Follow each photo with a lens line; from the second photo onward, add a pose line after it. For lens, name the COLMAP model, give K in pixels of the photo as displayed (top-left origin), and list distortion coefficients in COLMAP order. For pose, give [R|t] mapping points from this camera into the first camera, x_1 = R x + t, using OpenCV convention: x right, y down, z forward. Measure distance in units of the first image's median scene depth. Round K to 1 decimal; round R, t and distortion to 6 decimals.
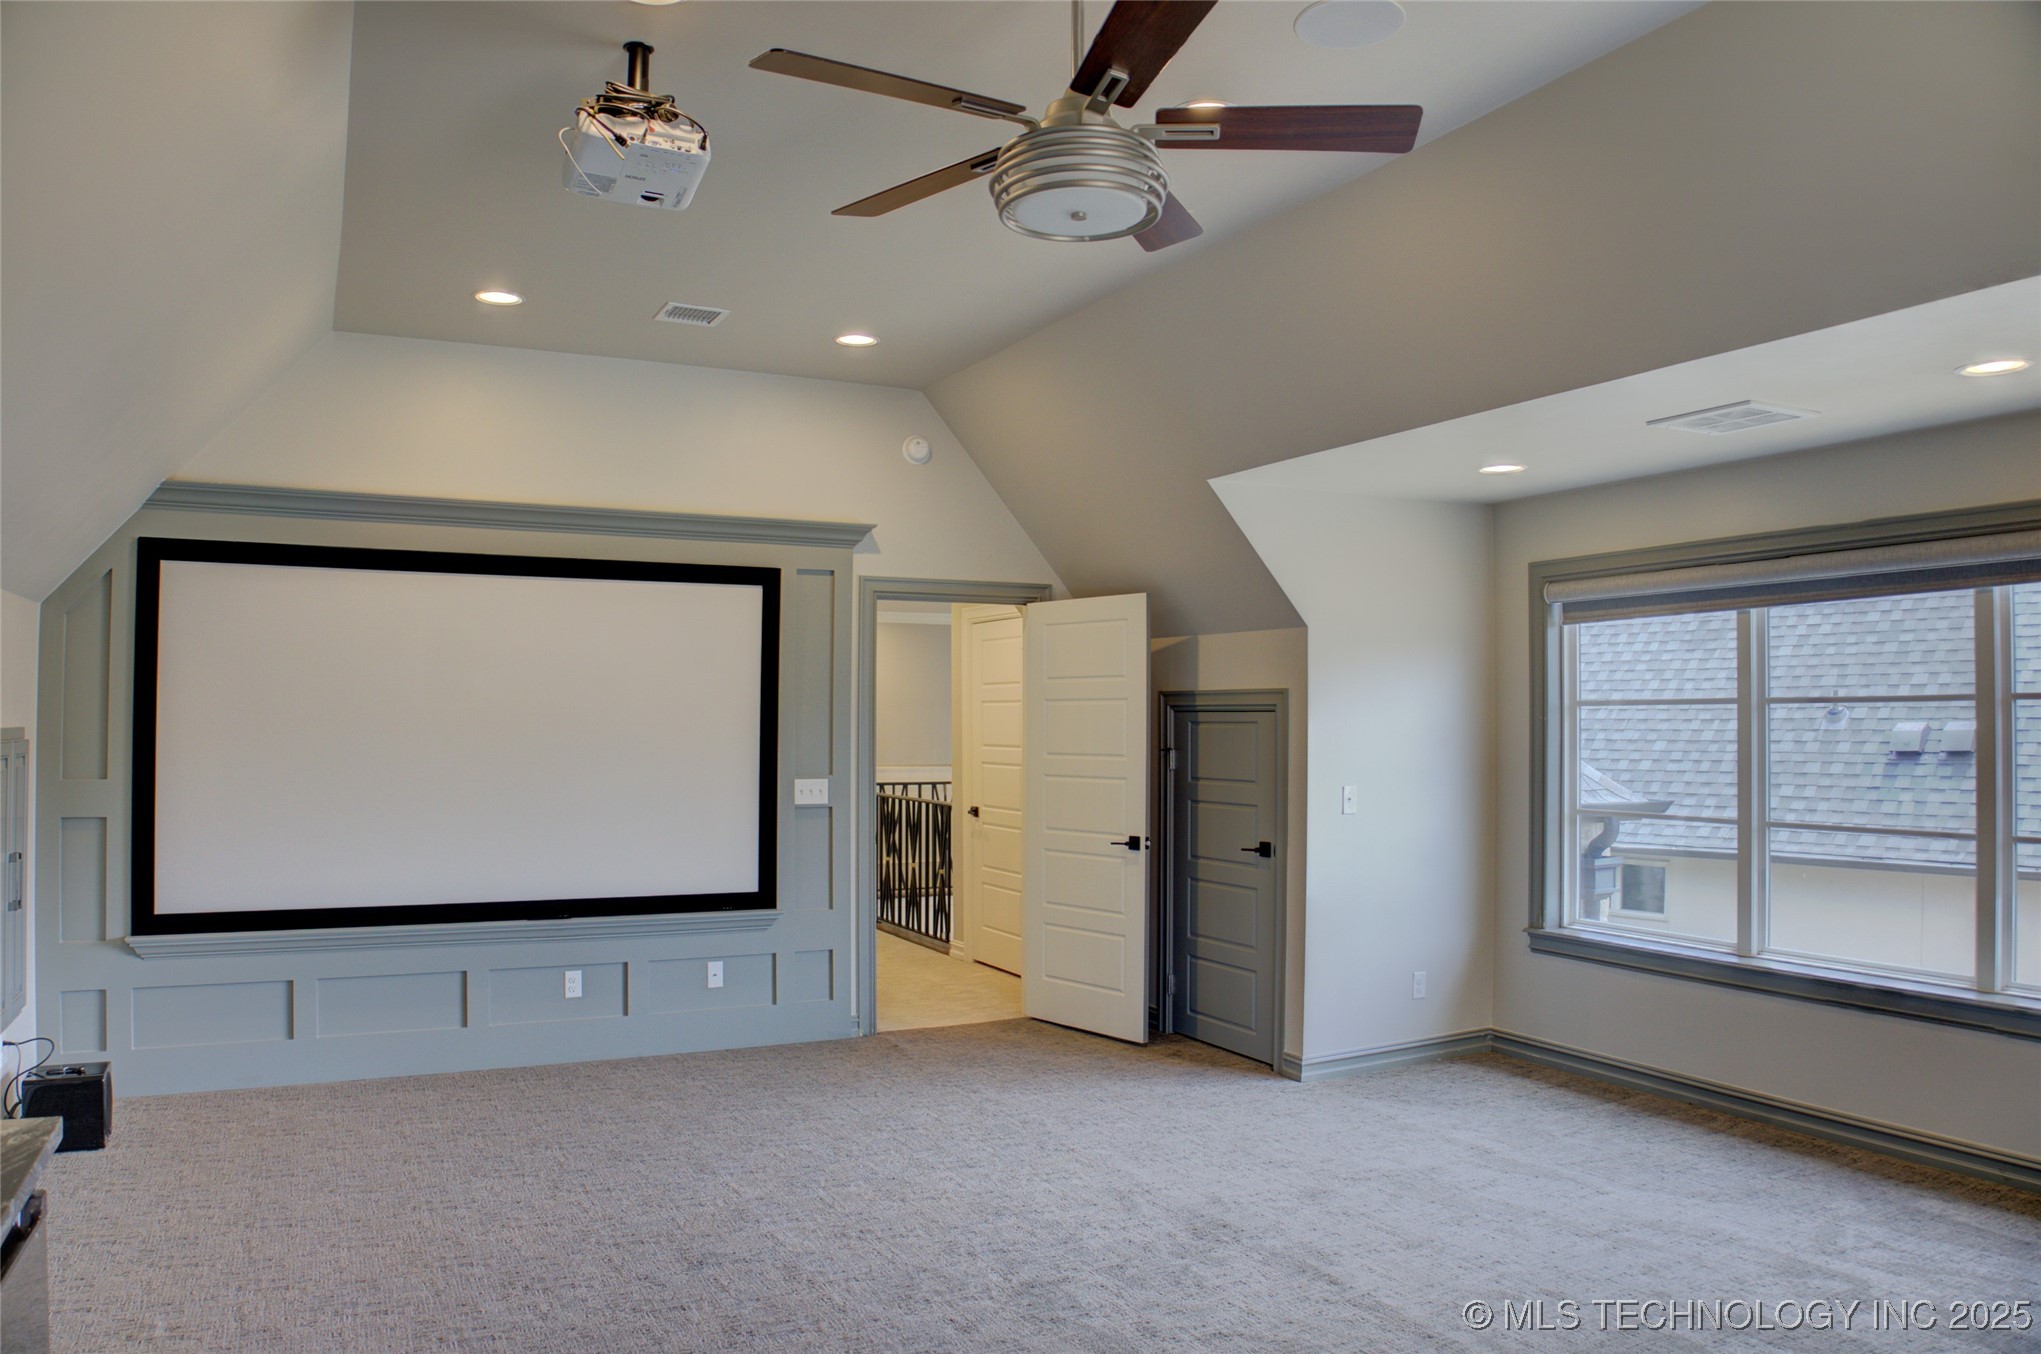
lens RADIAL K [[1406.6, 0, 1020.5], [0, 1406.6, 677.0], [0, 0, 1]] dist [-0.145324, 0.041694]
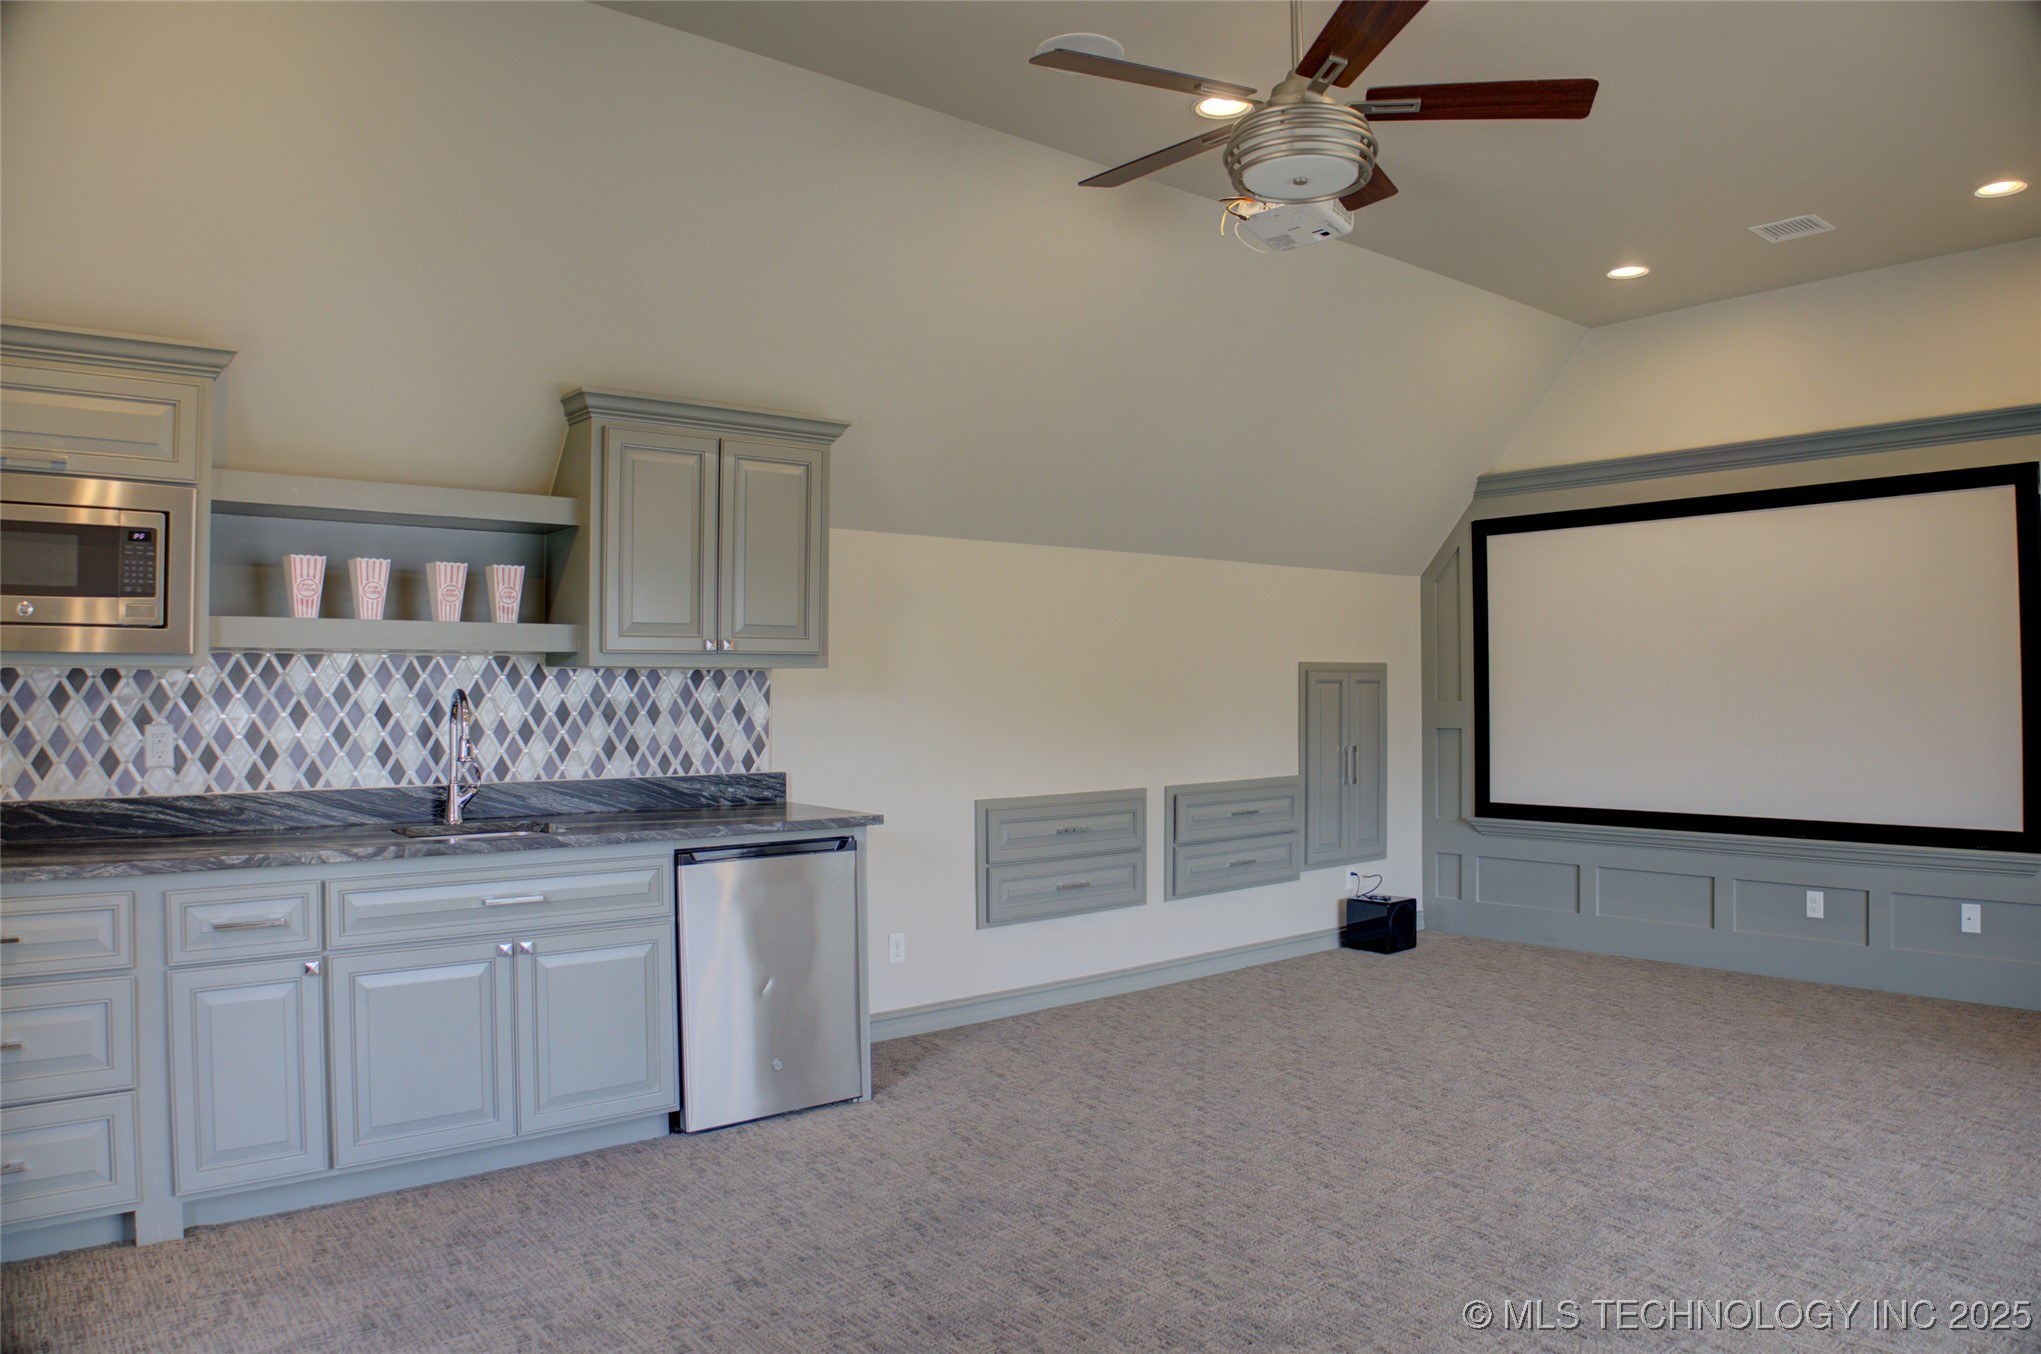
lens RADIAL K [[1406.6, 0, 1020.5], [0, 1406.6, 677.0], [0, 0, 1]] dist [-0.145324, 0.041694]
pose [[0.185653, -0.015620, -0.982491, 0.661599], [0.043785, 0.999012, -0.007609, 0.045749], [0.981639, -0.041605, 0.186154, 0.303069]]
